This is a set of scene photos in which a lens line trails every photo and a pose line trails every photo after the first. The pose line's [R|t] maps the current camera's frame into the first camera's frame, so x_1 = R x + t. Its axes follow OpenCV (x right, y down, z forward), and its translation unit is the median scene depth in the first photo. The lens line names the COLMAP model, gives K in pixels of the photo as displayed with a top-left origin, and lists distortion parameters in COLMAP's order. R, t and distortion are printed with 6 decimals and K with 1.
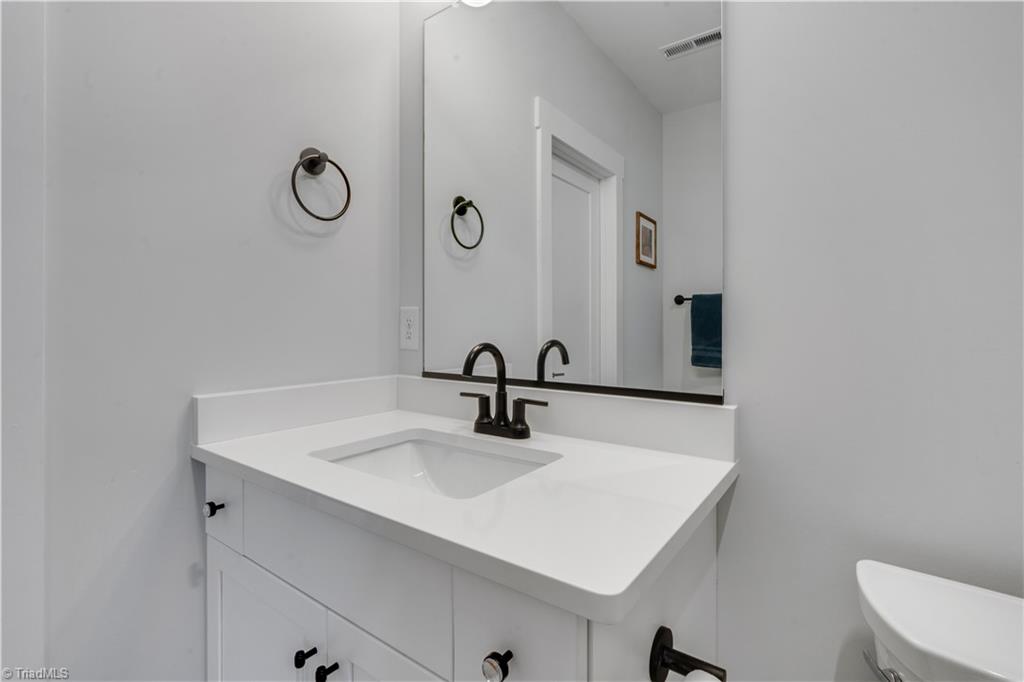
lens RADIAL K [[470.4, 0, 536.6], [0, 470.4, 333.5], [0, 0, 1]] dist [-0.015254, 0.003900]
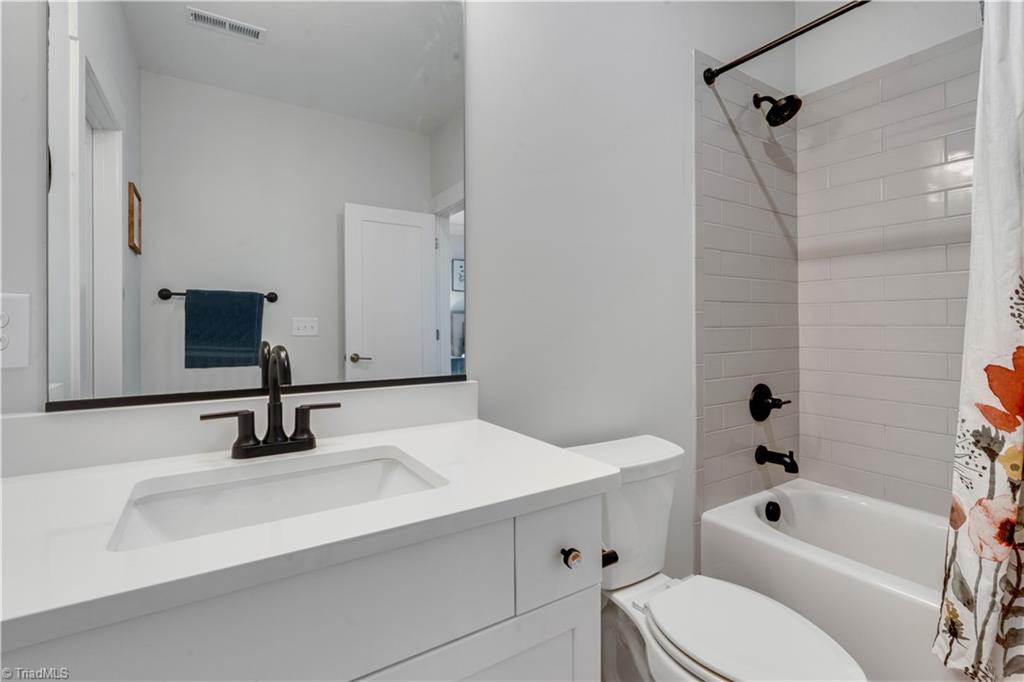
lens RADIAL K [[470.4, 0, 488.0], [0, 470.4, 334.7], [0, 0, 1]] dist [-0.015254, 0.003900]
pose [[0.389729, -0.024422, 0.920606, -0.669775], [0.015576, 0.999680, 0.019926, -0.010404], [-0.920798, 0.006573, 0.389985, 0.294071]]
